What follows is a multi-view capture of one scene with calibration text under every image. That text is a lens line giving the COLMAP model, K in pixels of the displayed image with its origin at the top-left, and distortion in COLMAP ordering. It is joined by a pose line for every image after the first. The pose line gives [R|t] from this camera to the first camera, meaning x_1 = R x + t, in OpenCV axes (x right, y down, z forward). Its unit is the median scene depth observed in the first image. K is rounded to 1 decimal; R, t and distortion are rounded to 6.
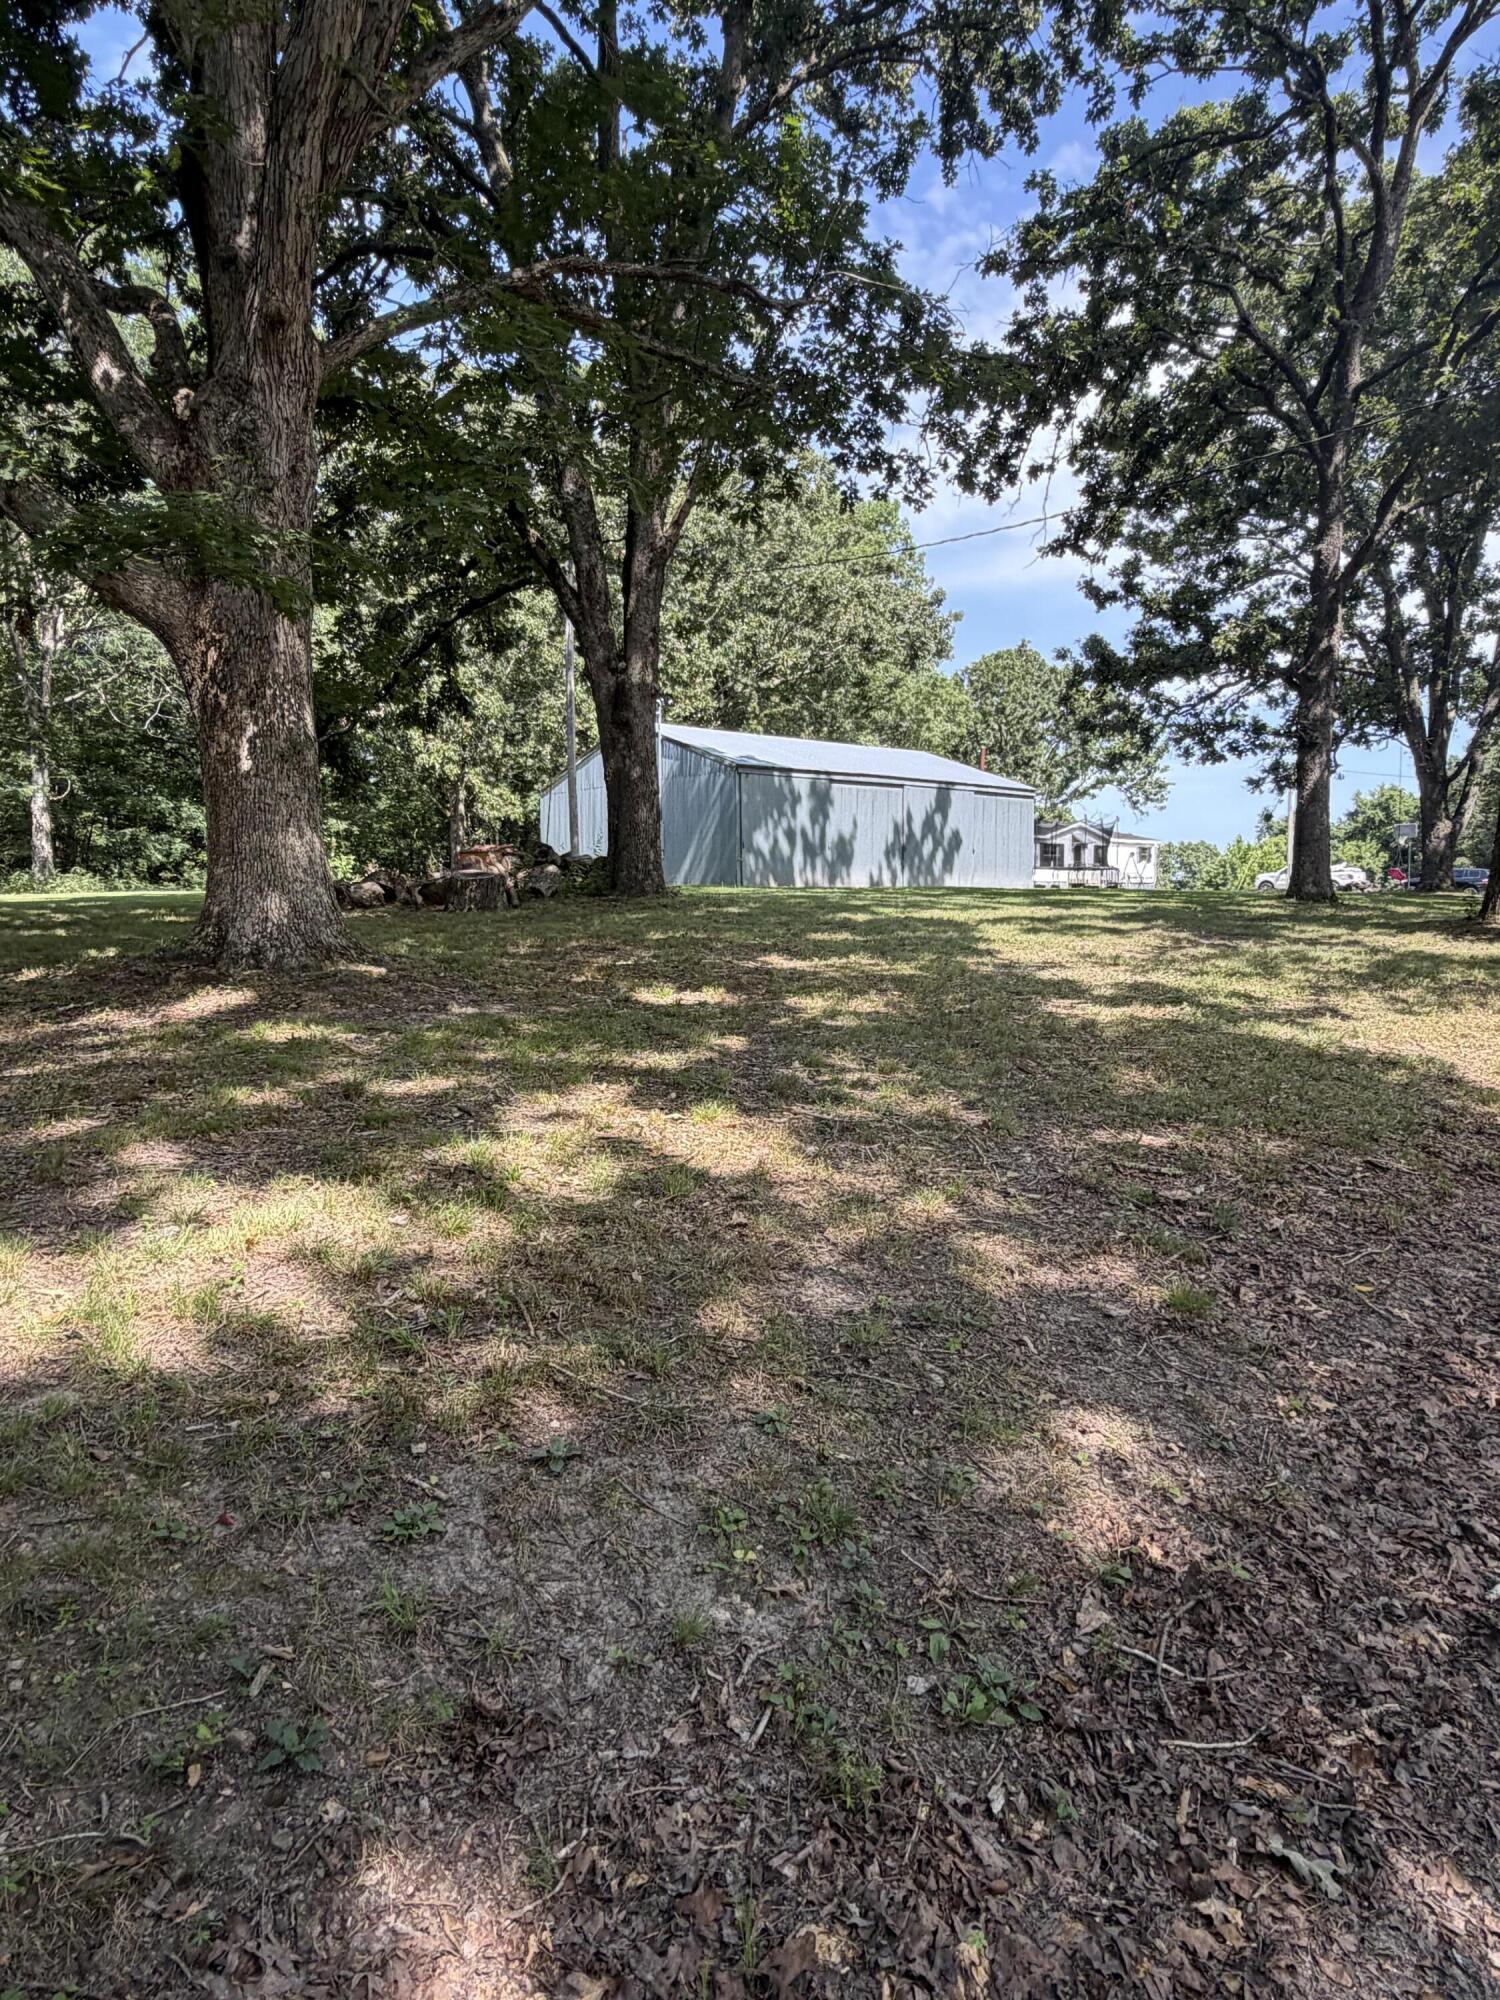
lens RADIAL K [[1221.0, 0, 757.0], [0, 1221.0, 989.7], [0, 0, 1]] dist [0.000020, 0.002073]
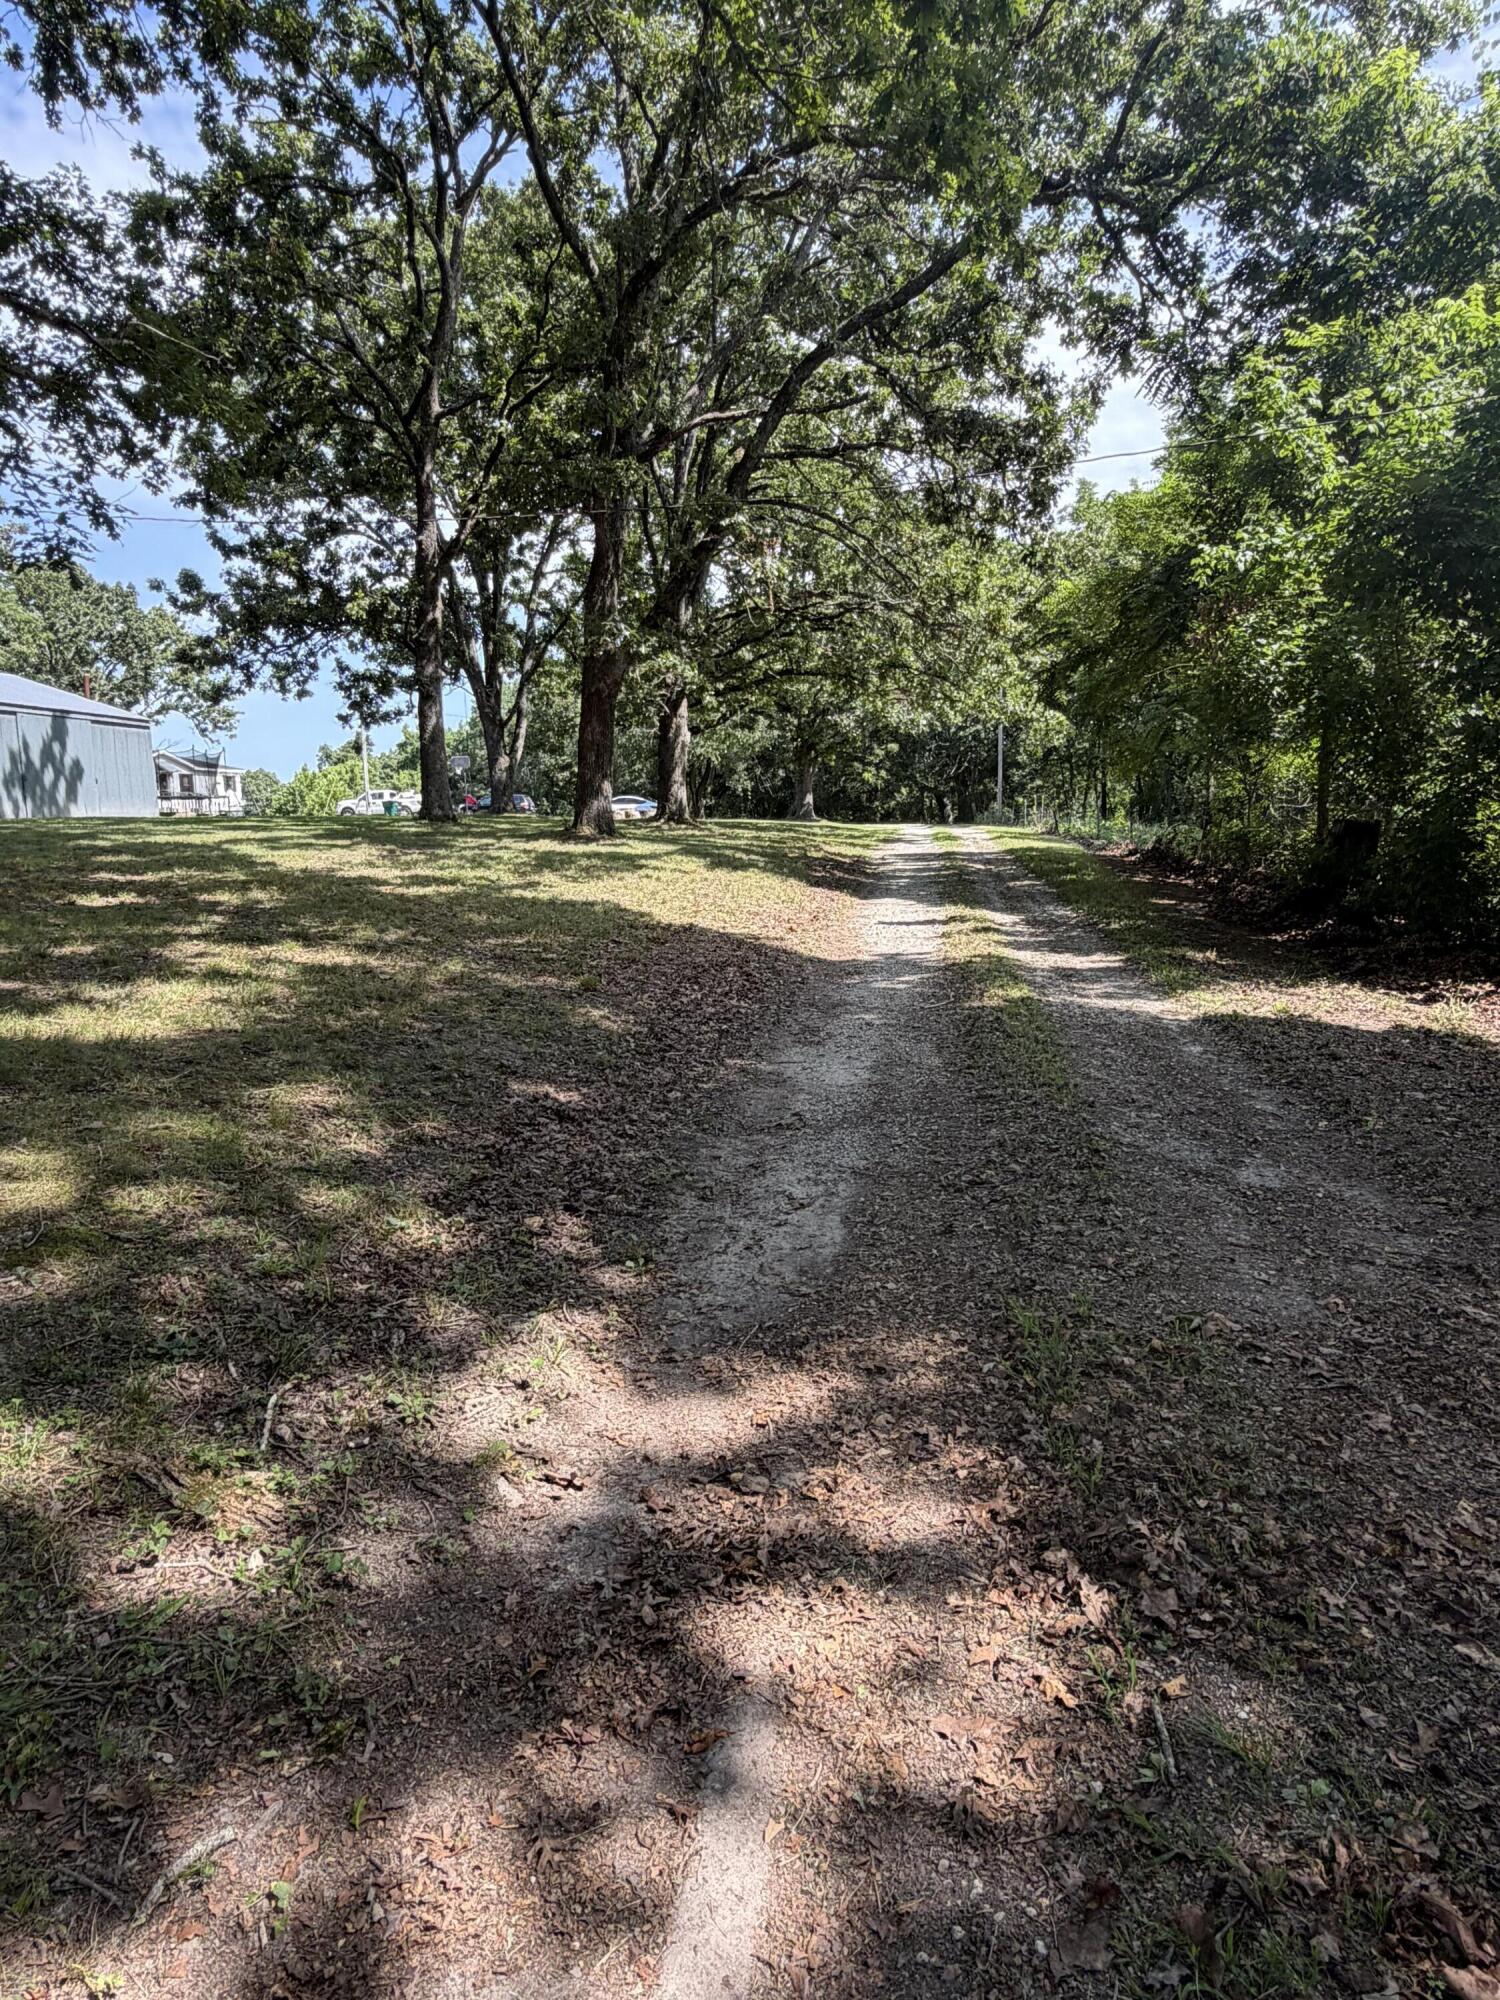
lens RADIAL K [[1221.0, 0, 748.1], [0, 1221.0, 999.4], [0, 0, 1]] dist [0.000020, 0.002073]
pose [[0.742337, -0.118218, 0.659515, -0.110956], [0.074425, 0.992769, 0.094183, 0.010290], [-0.665881, -0.020830, 0.745767, -0.109521]]
